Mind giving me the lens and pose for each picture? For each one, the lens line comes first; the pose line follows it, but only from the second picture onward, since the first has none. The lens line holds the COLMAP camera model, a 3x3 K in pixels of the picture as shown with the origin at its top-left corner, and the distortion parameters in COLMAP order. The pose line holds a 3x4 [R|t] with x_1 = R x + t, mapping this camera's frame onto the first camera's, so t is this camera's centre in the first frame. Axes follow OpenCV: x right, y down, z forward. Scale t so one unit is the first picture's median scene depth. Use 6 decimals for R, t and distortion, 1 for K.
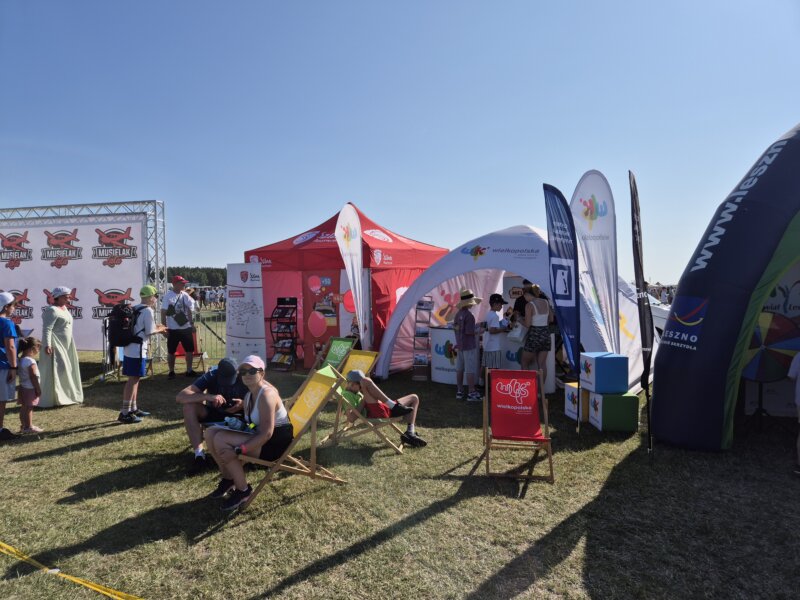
lens RADIAL K [[538.7, 0, 399.1], [0, 538.7, 297.8], [0, 0, 1]] dist [0.039242, -0.000411]
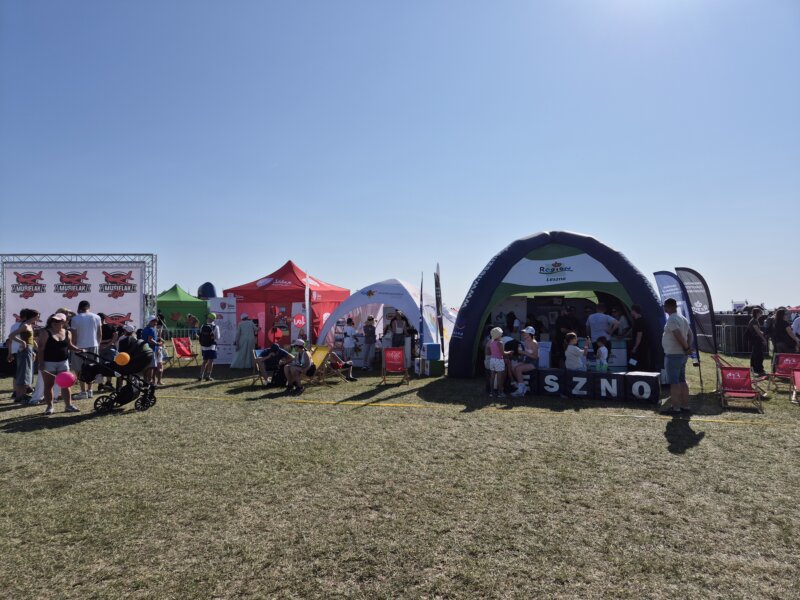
lens RADIAL K [[538.7, 0, 400.7], [0, 538.7, 300.0], [0, 0, 1]] dist [0.039242, -0.000411]
pose [[0.969068, 0.009213, 0.246620, -0.176450], [0.000591, 0.999214, -0.039648, 0.006872], [-0.246792, 0.038568, 0.968301, -0.675493]]
